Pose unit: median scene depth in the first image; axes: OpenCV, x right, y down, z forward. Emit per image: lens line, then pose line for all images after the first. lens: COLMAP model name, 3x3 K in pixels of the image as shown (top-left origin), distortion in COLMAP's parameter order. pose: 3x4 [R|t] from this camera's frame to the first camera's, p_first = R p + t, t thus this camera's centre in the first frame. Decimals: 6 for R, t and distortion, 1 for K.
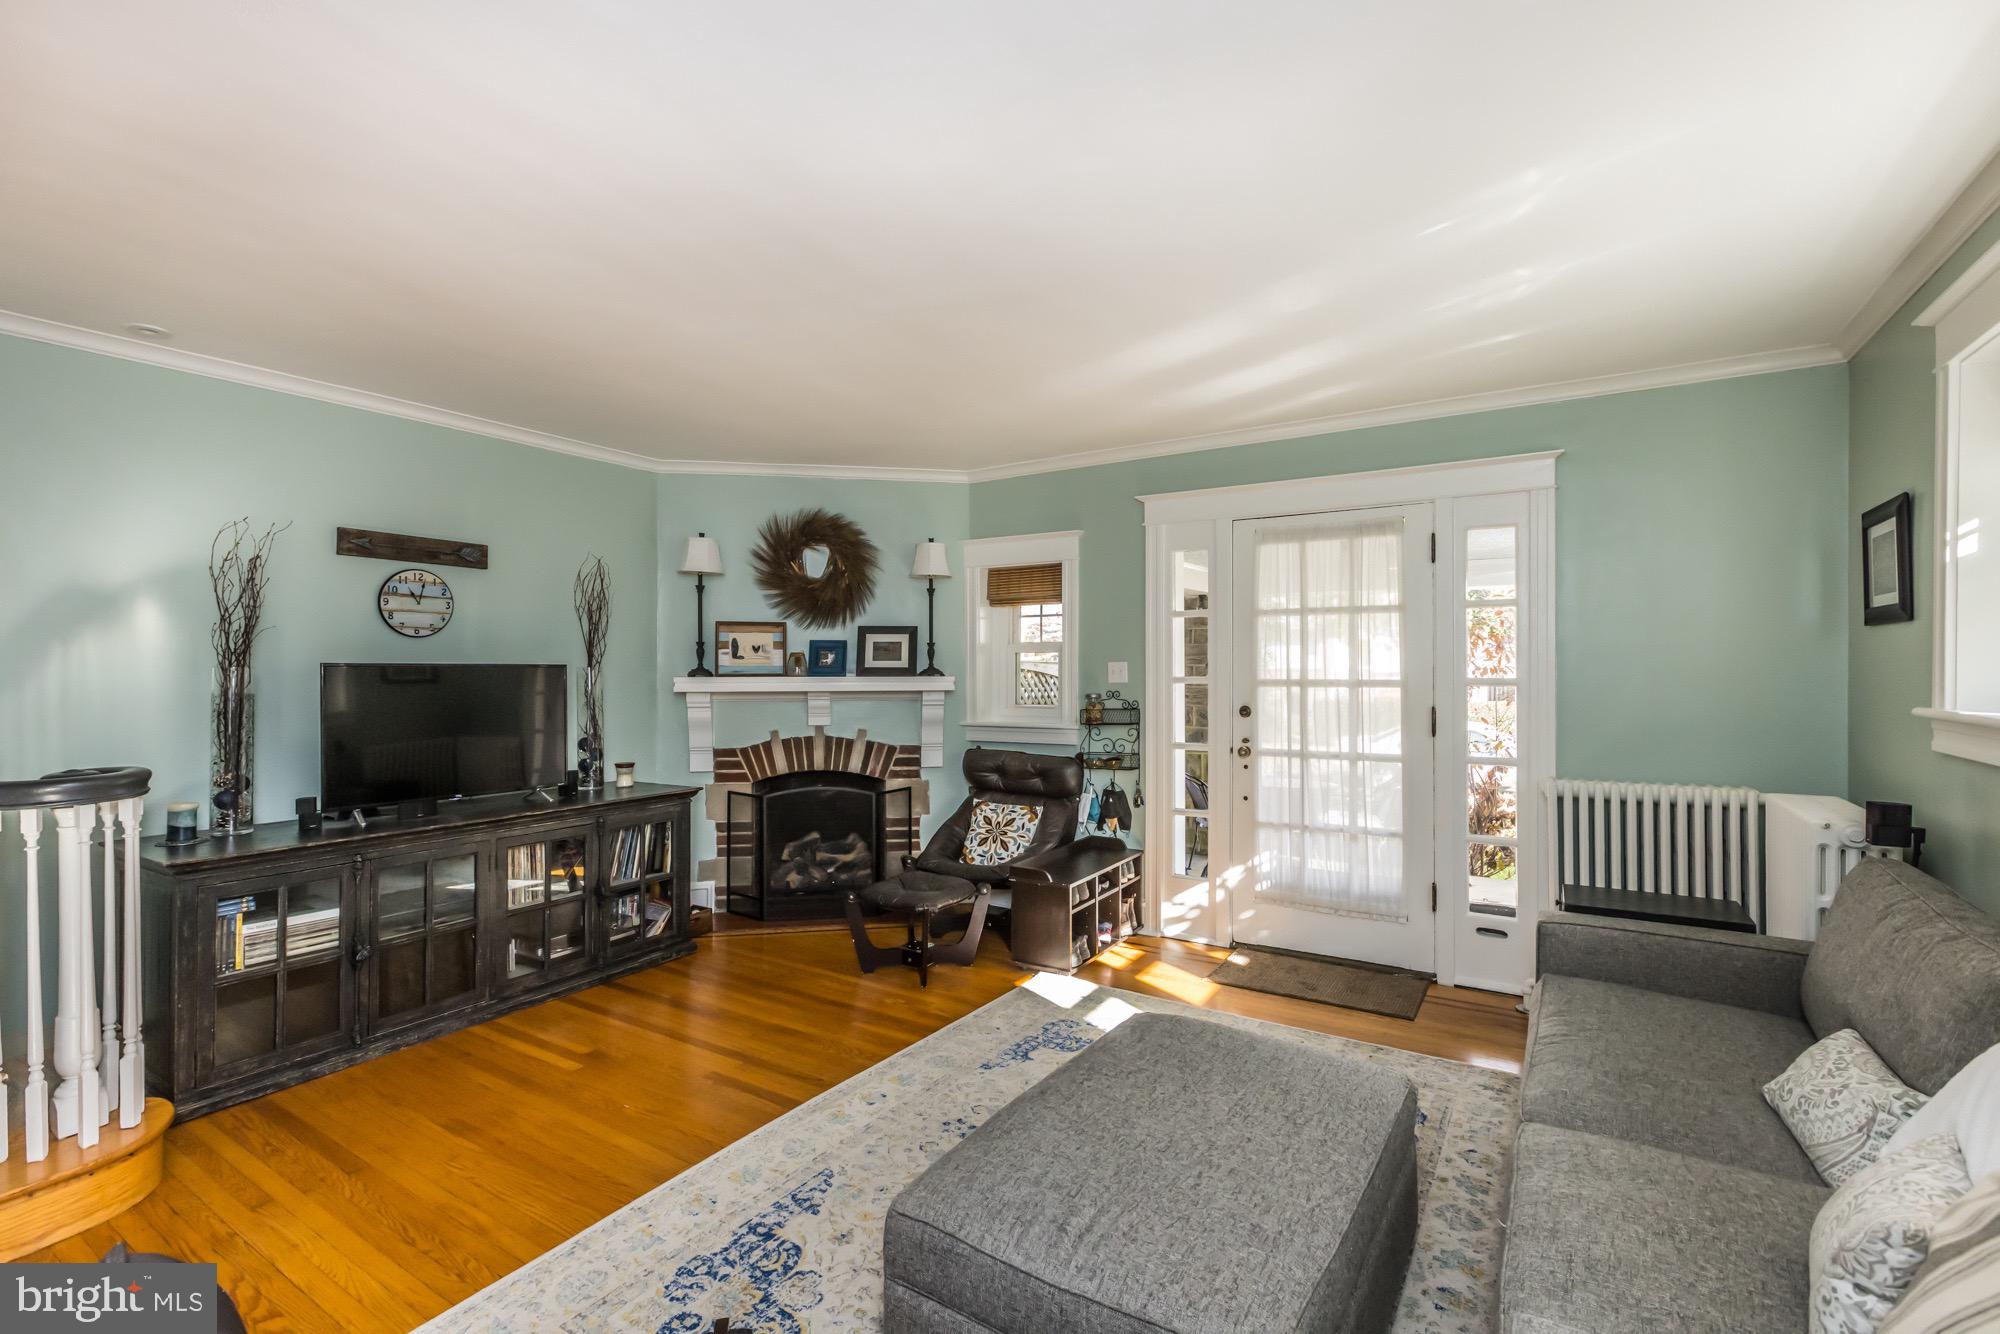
lens RADIAL K [[891.1, 0, 997.6], [0, 891.1, 666.3], [0, 0, 1]] dist [0.001341, 0.000113]
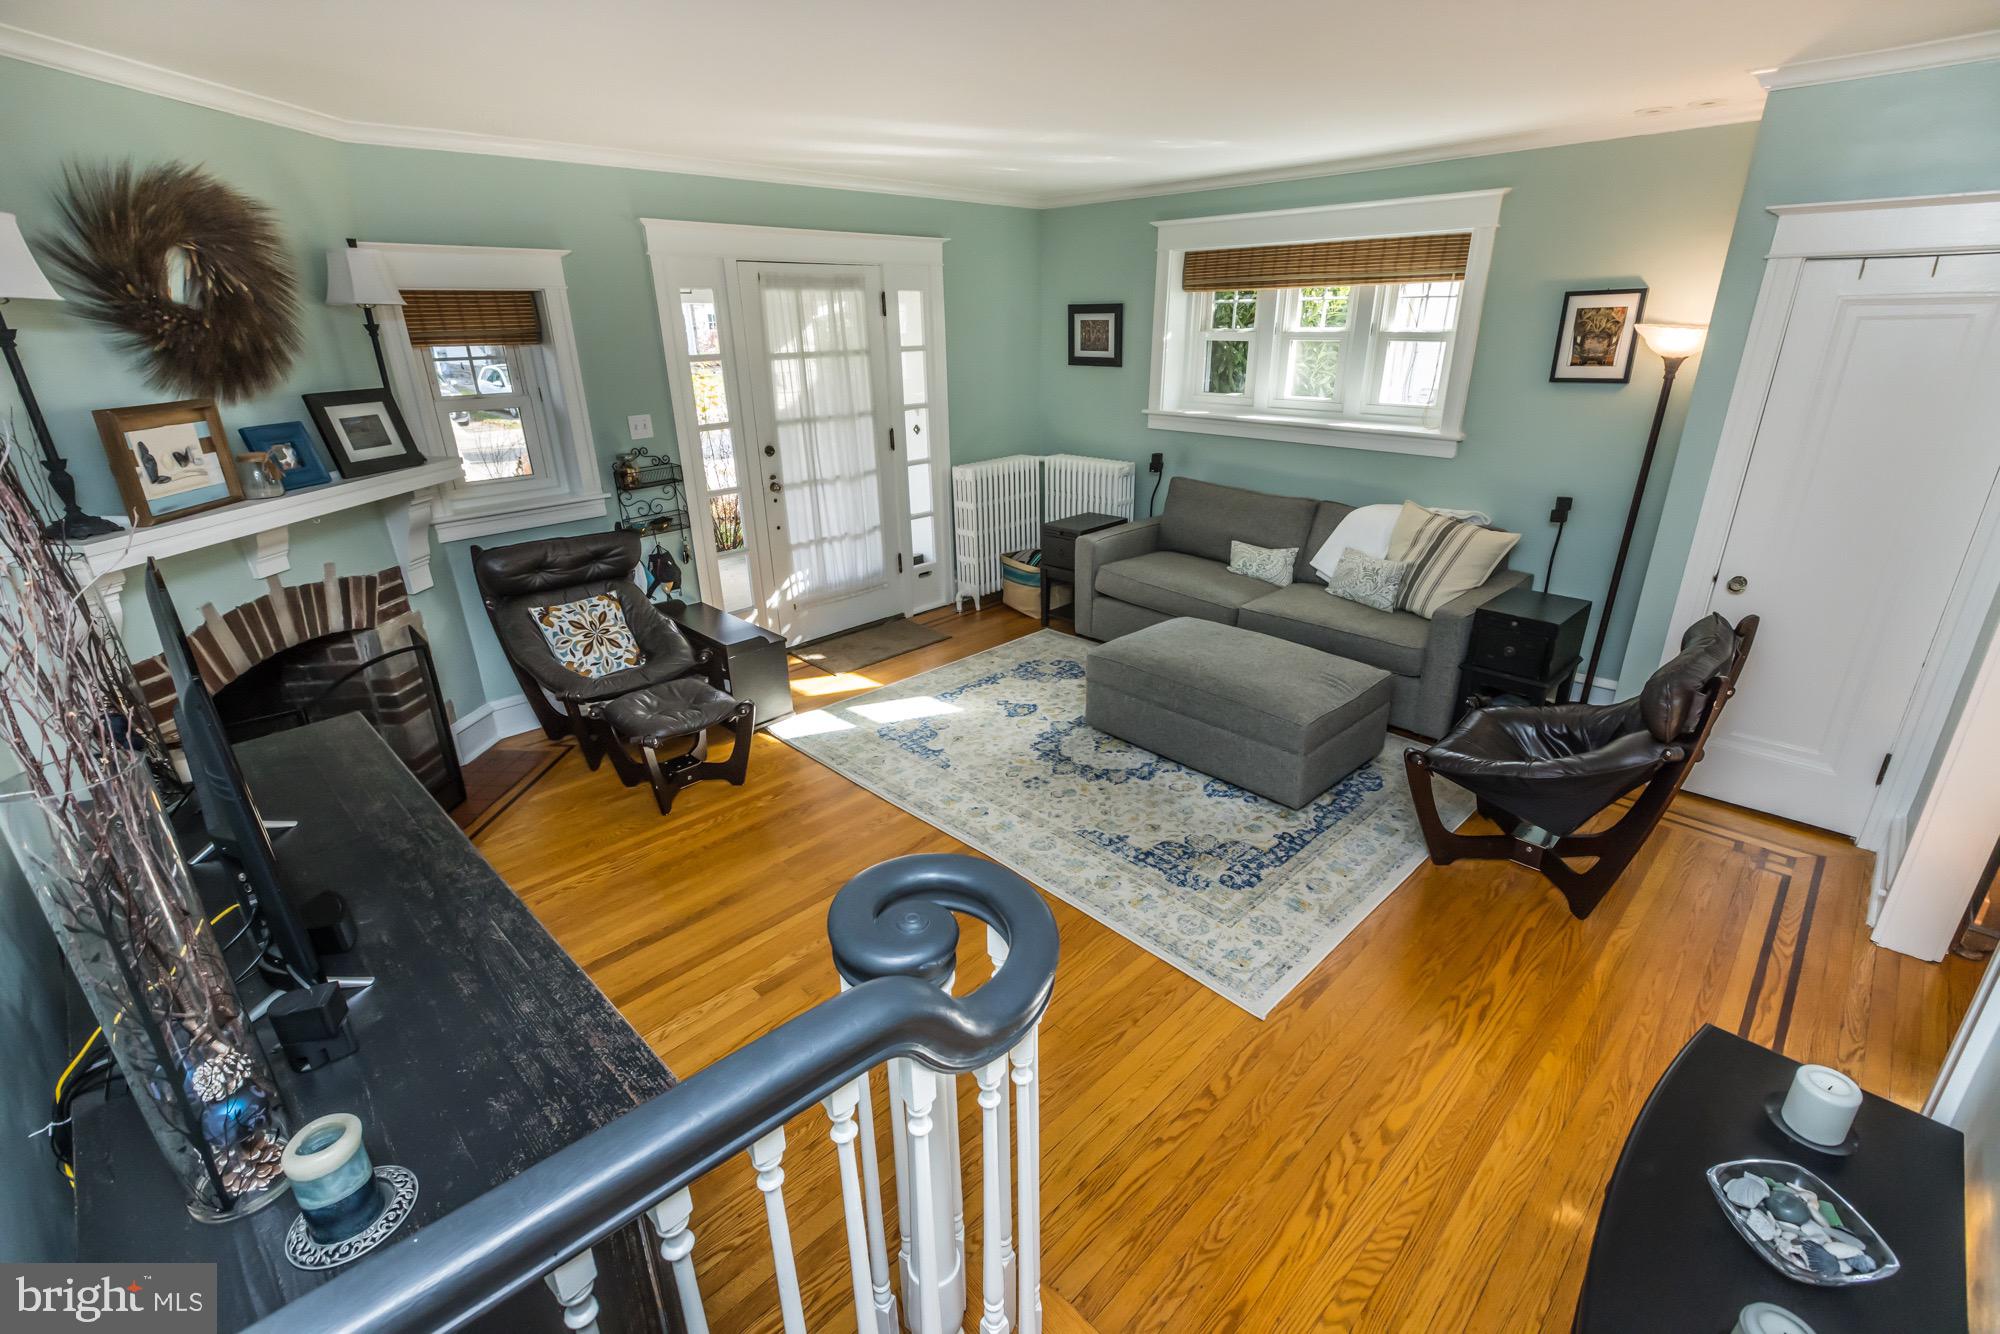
lens RADIAL K [[891.1, 0, 1014.2], [0, 891.1, 656.0], [0, 0, 1]] dist [0.001341, 0.000113]
pose [[0.210197, -0.348191, 0.913554, -0.680618], [0.016545, 0.935563, 0.352773, -0.086680], [-0.977519, -0.059038, 0.202413, 0.413049]]
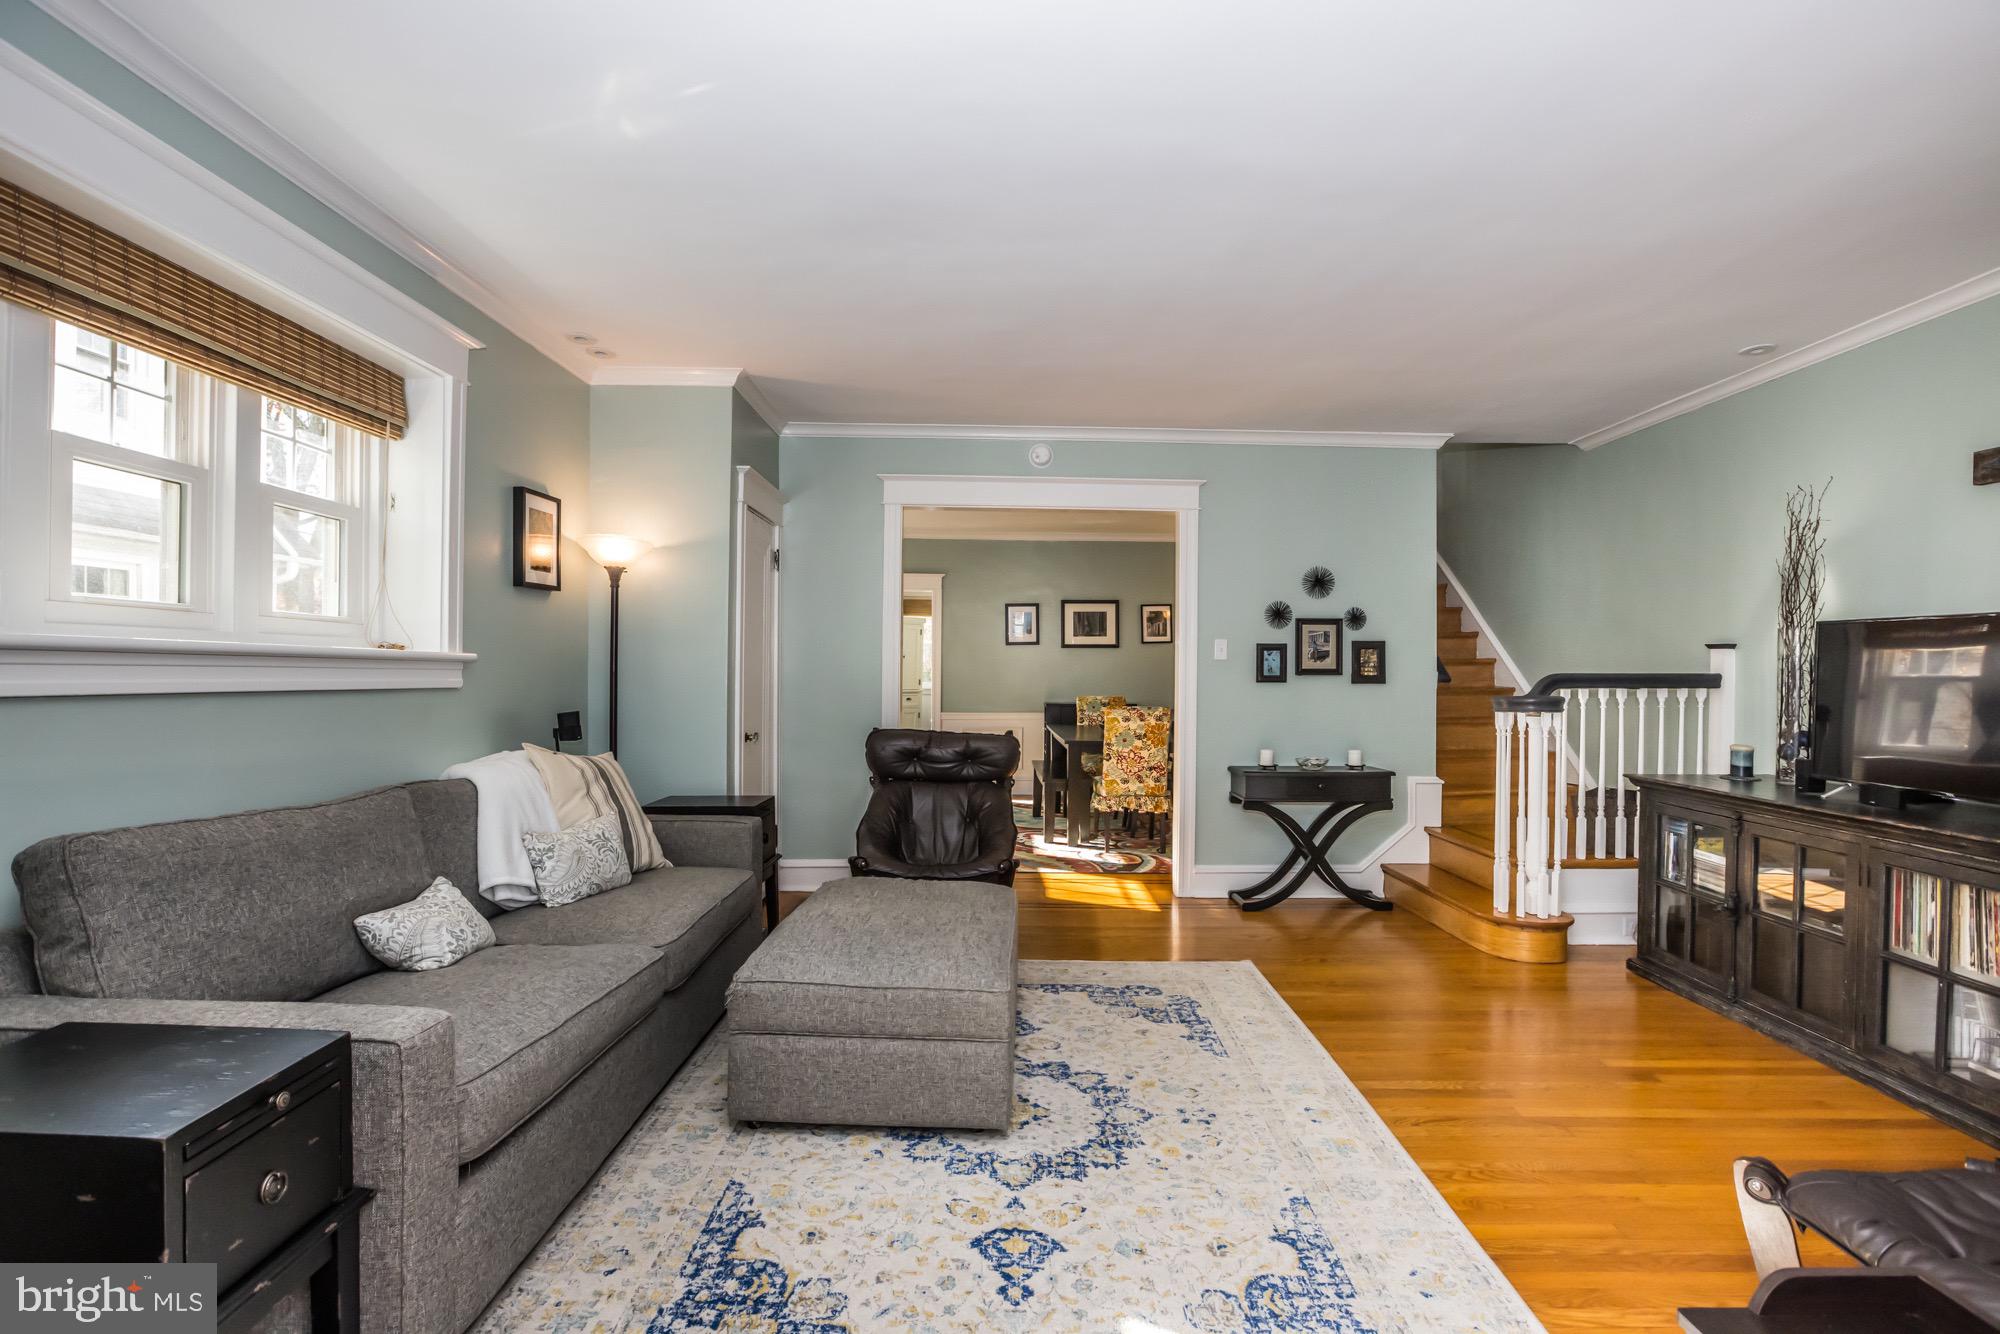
lens RADIAL K [[919.9, 0, 1012.8], [0, 919.9, 628.9], [0, 0, 1]] dist [0.001752, -0.000542]
pose [[-0.837599, -0.028081, -0.545563, 0.343116], [-0.008218, 0.999213, -0.038815, 0.034313], [0.546223, -0.028028, -0.837170, 0.917503]]
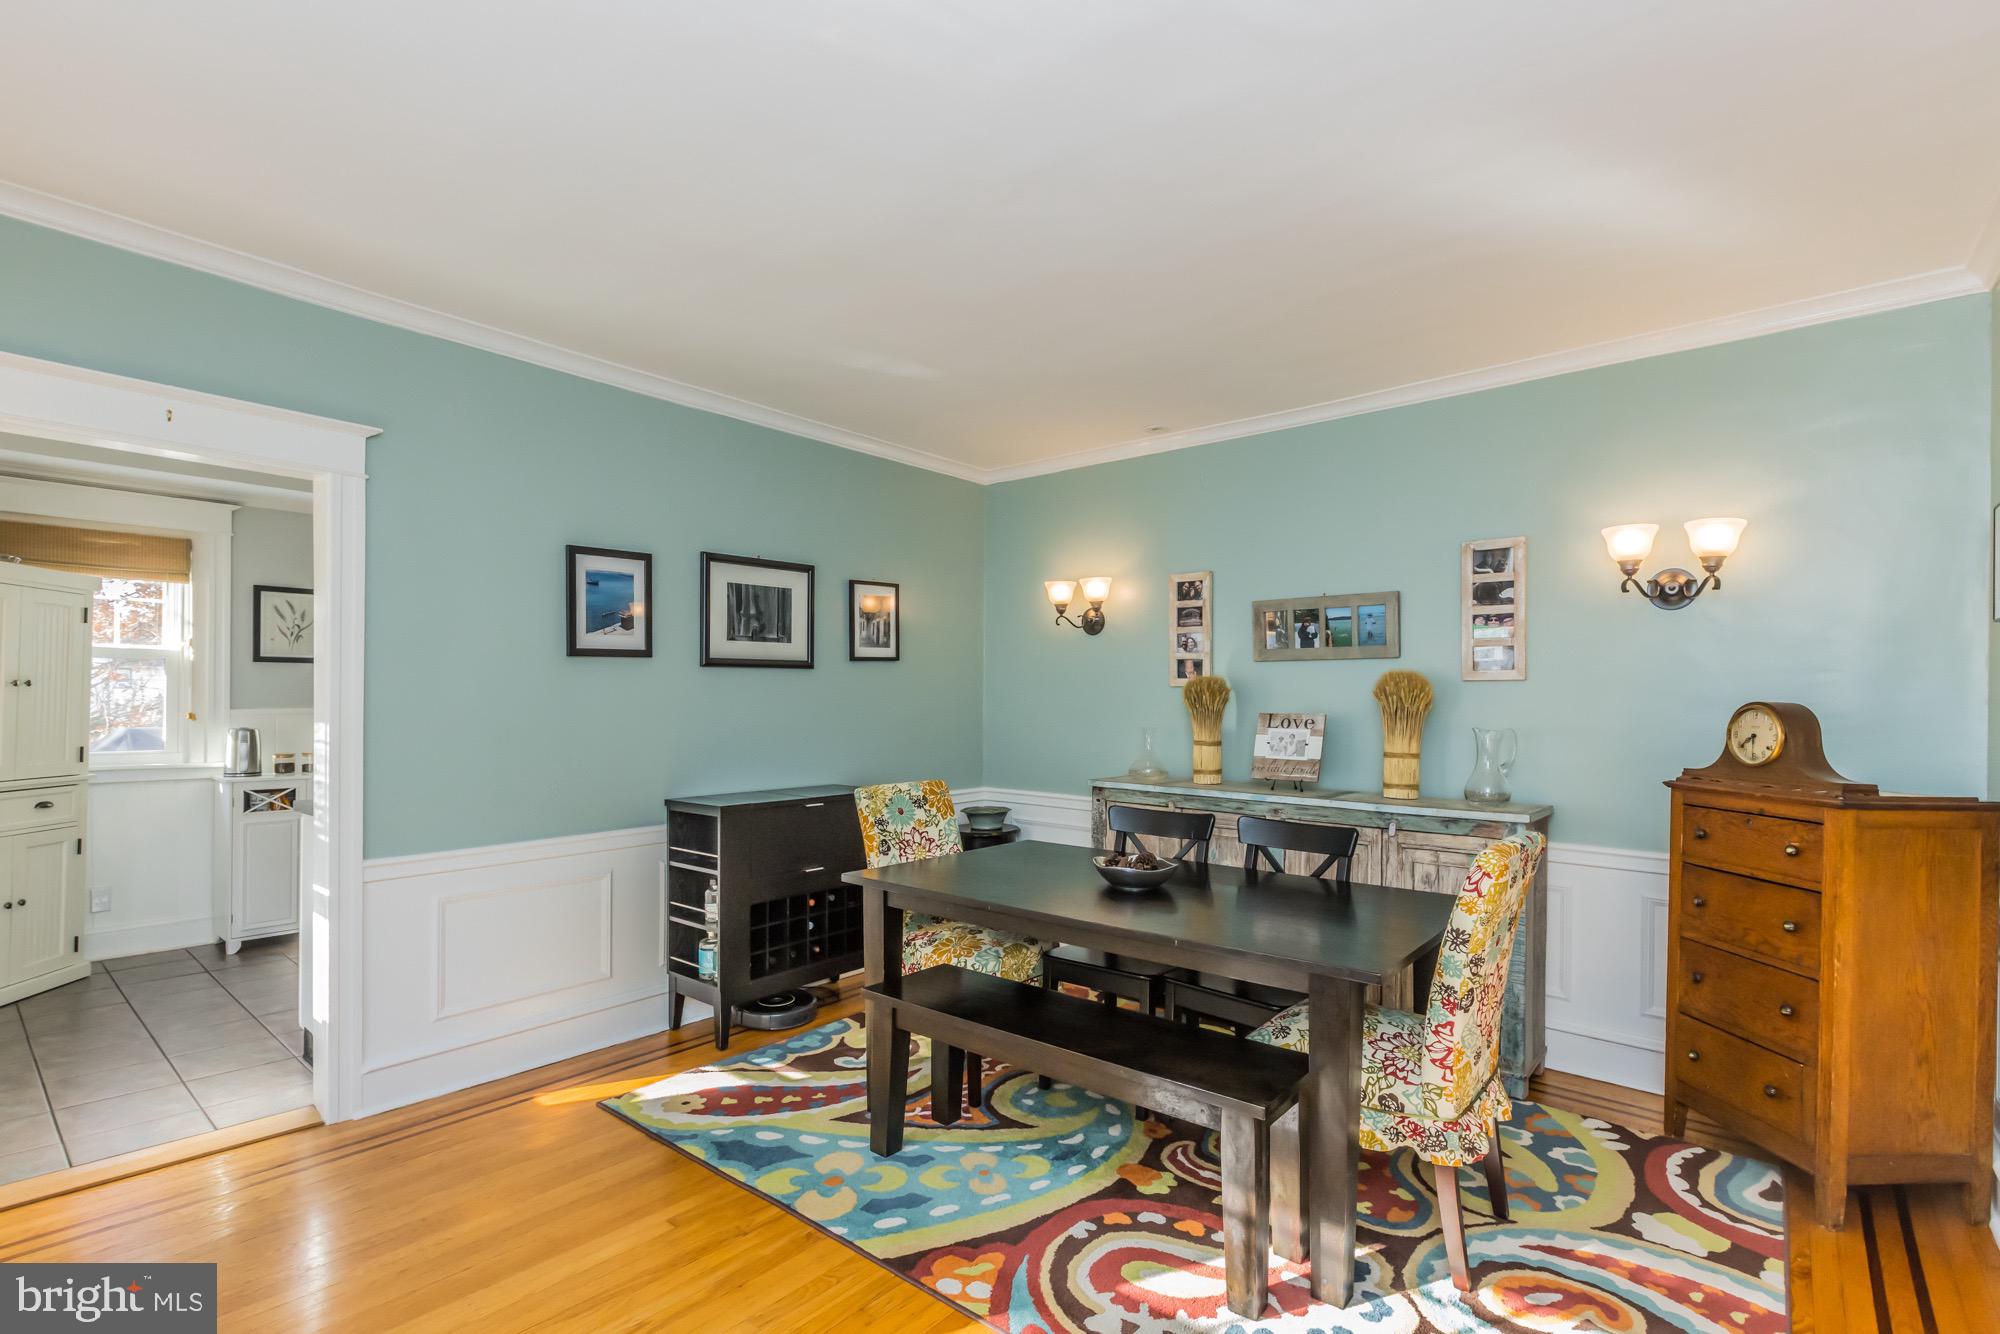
lens RADIAL K [[919.9, 0, 995.0], [0, 919.9, 701.6], [0, 0, 1]] dist [0.001752, -0.000542]
pose [[-0.139356, 0.011126, -0.990180, -0.011330], [-0.002895, 0.999928, 0.011643, 0.019556], [0.990238, 0.004489, -0.139314, -0.213894]]
